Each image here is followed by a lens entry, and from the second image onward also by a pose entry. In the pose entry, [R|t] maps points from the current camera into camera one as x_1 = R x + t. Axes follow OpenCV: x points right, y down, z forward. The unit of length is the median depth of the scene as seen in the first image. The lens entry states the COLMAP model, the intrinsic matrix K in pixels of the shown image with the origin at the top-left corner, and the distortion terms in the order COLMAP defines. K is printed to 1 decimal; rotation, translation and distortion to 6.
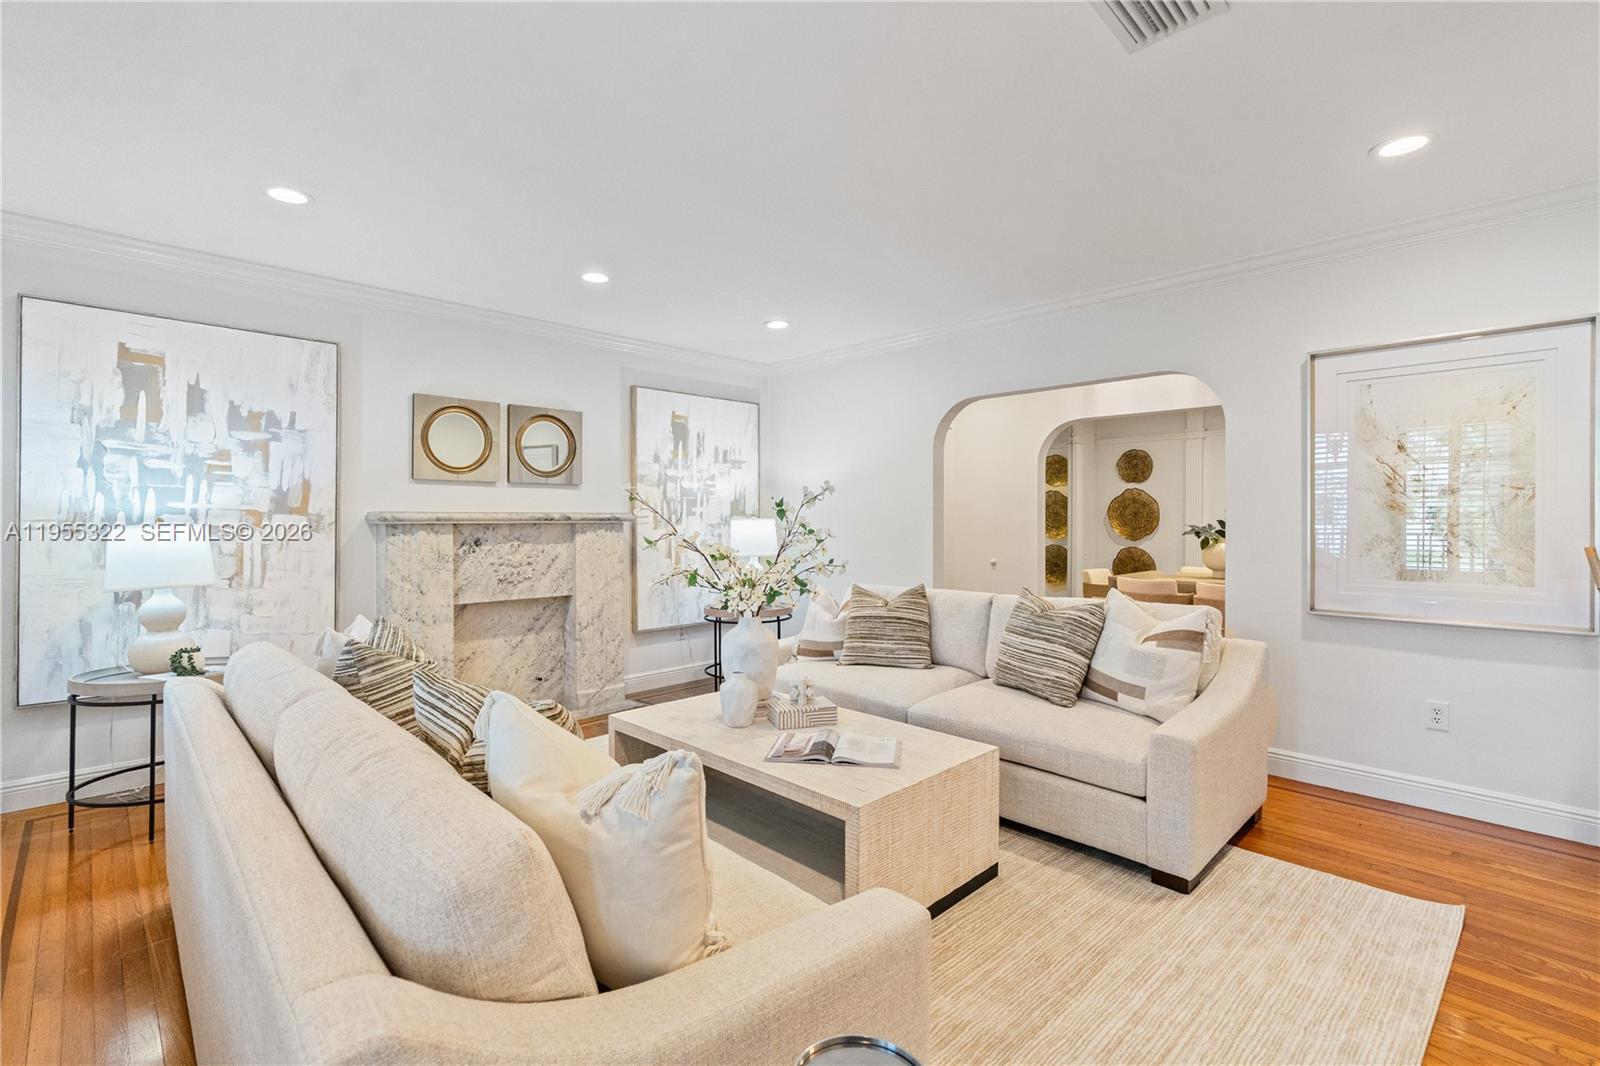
lens RADIAL K [[726.1, 0, 798.7], [0, 726.1, 518.0], [0, 0, 1]] dist [-0.005510, 0.001724]
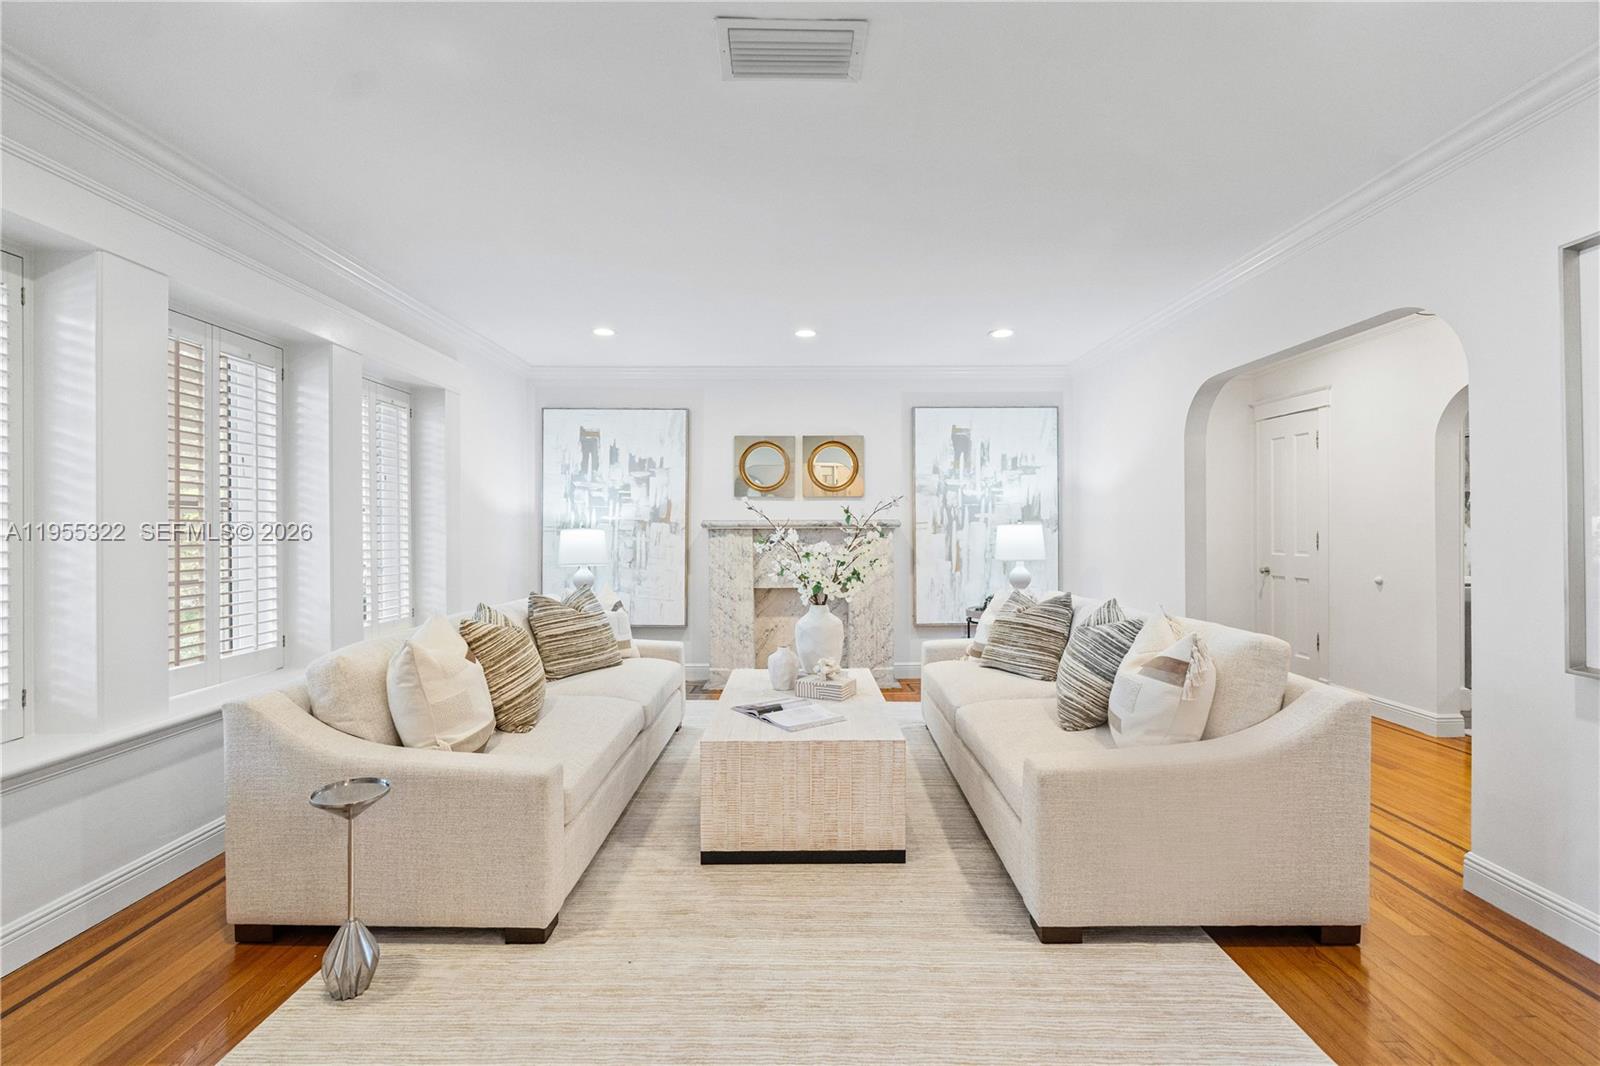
lens RADIAL K [[726.1, 0, 809.8], [0, 726.1, 527.5], [0, 0, 1]] dist [-0.005510, 0.001724]
pose [[0.711987, -0.002900, -0.702186, 0.583394], [0.004234, 0.999991, 0.000163, 0.005858], [0.702179, -0.003089, 0.711993, 0.102802]]
